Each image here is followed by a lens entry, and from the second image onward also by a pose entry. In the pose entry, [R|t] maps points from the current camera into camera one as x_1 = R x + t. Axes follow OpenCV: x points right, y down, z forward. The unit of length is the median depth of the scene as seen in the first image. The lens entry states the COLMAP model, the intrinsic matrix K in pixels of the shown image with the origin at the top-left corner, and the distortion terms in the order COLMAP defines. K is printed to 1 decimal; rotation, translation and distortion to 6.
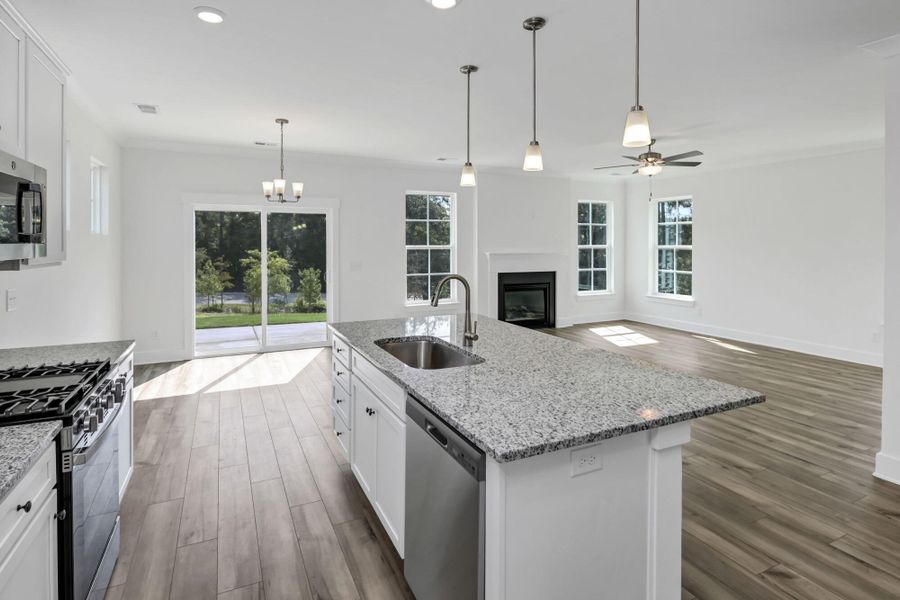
lens RADIAL K [[453.3, 0, 445.1], [0, 453.3, 246.3], [0, 0, 1]] dist [0.004278, -0.008933]
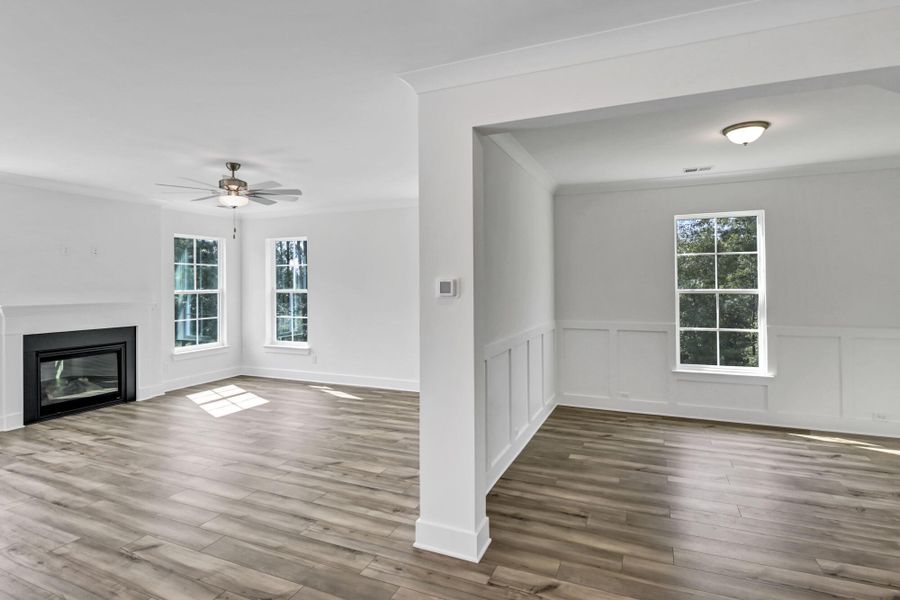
lens RADIAL K [[453.3, 0, 452.7], [0, 453.3, 278.3], [0, 0, 1]] dist [0.004278, -0.008933]
pose [[0.749640, 0.000997, 0.661845, 0.154377], [0.011480, 0.999829, -0.014508, -0.007753], [-0.661746, 0.018474, 0.749500, 0.095825]]
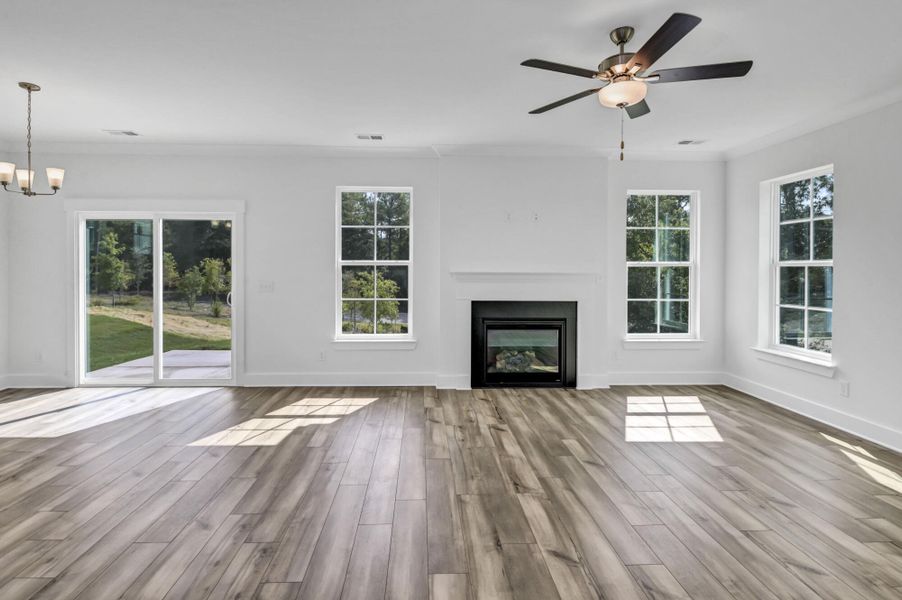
lens RADIAL K [[454.3, 0, 440.5], [0, 454.3, 271.9], [0, 0, 1]] dist [0.004278, -0.008933]
pose [[0.924085, 0.005456, -0.382148, 0.343462], [-0.005423, 0.999985, 0.001165, 0.015179], [0.382149, 0.000996, 0.924100, 0.363410]]
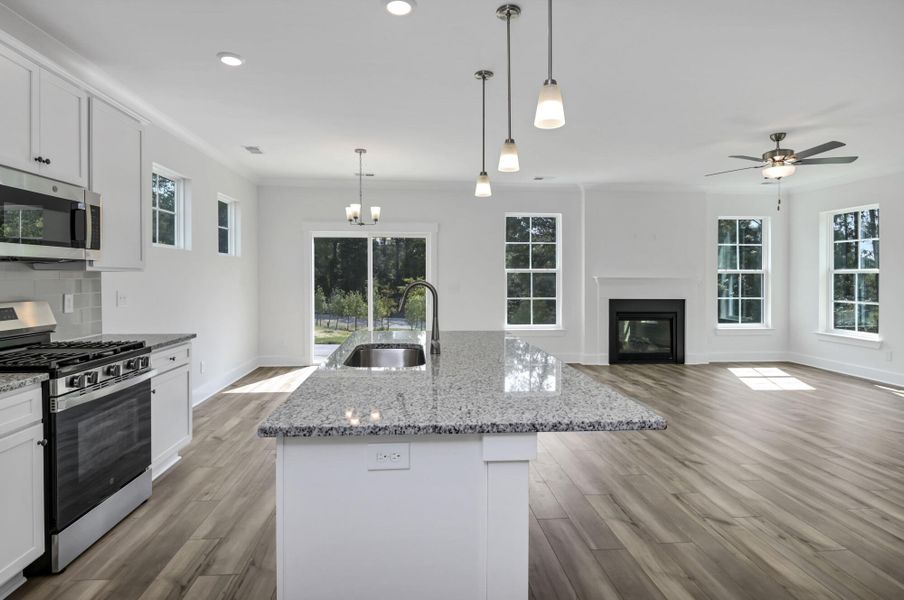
lens RADIAL K [[455.3, 0, 450.9], [0, 455.3, 278.1], [0, 0, 1]] dist [0.004278, -0.008933]
pose [[0.937077, 0.004177, -0.349099, 0.141607], [-0.004535, 0.999990, -0.000208, 0.018649], [0.349094, 0.001779, 0.937086, 0.029443]]
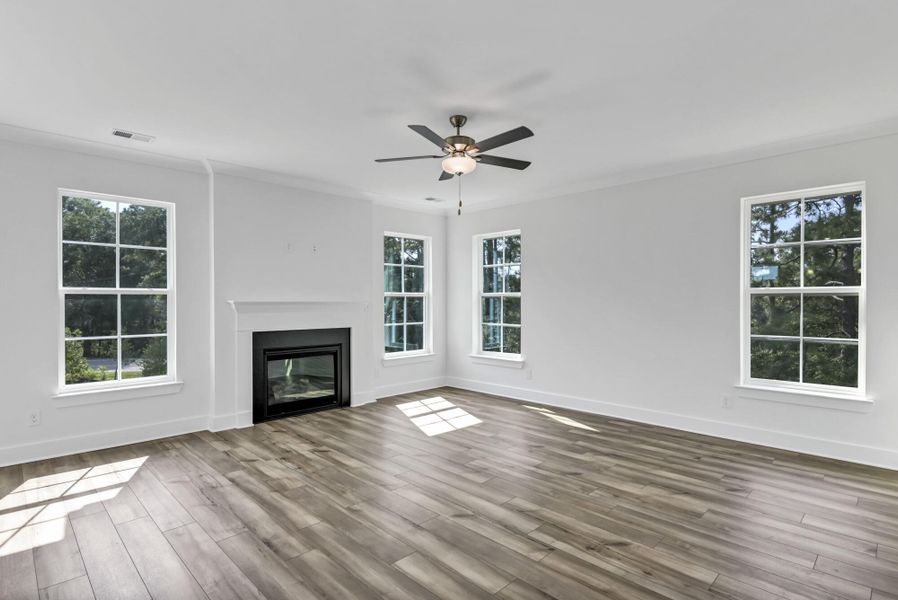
lens RADIAL K [[452.3, 0, 454.0], [0, 452.3, 300.6], [0, 0, 1]] dist [0.004278, -0.008933]
pose [[0.940739, -0.001988, 0.339127, 0.172585], [0.003502, 0.999986, -0.003853, 0.017995], [-0.339114, 0.004812, 0.940733, 0.306437]]
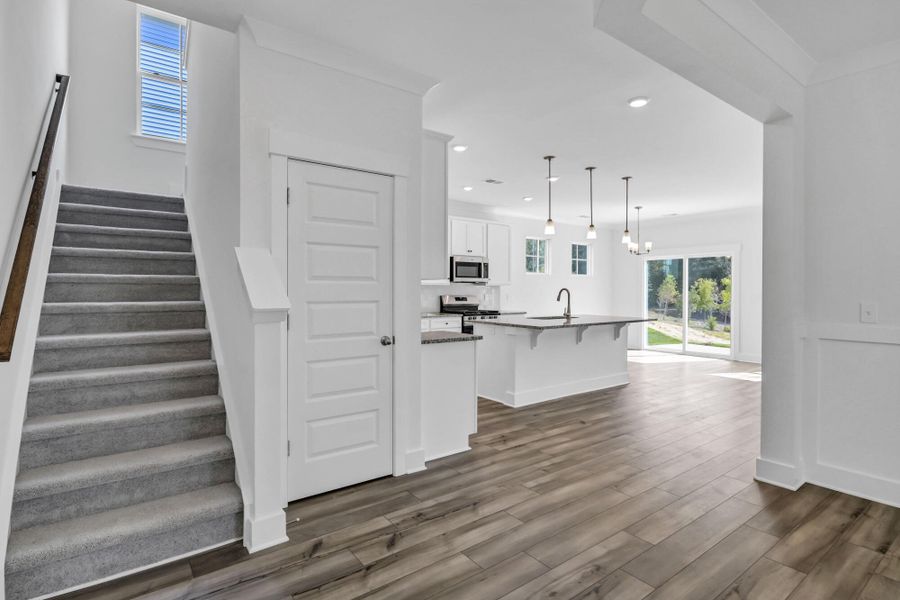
lens RADIAL K [[453.3, 0, 445.0], [0, 453.3, 295.6], [0, 0, 1]] dist [0.004278, -0.008933]
pose [[0.197118, 0.015732, -0.980254, 0.737595], [-0.005211, 0.999874, 0.014999, 0.022255], [0.980366, 0.002151, 0.197175, -0.026613]]
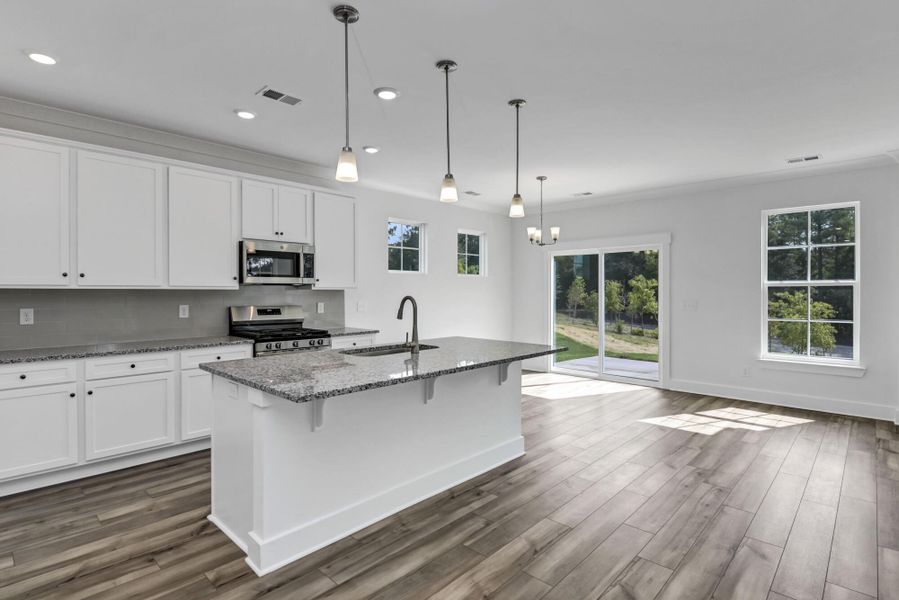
lens RADIAL K [[452.8, 0, 447.7], [0, 452.8, 292.2], [0, 0, 1]] dist [0.004278, -0.008933]
pose [[0.370588, 0.004215, -0.928788, 0.416845], [-0.002552, 0.999991, 0.003520, 0.014862], [0.928794, 0.001066, 0.370596, 0.208409]]
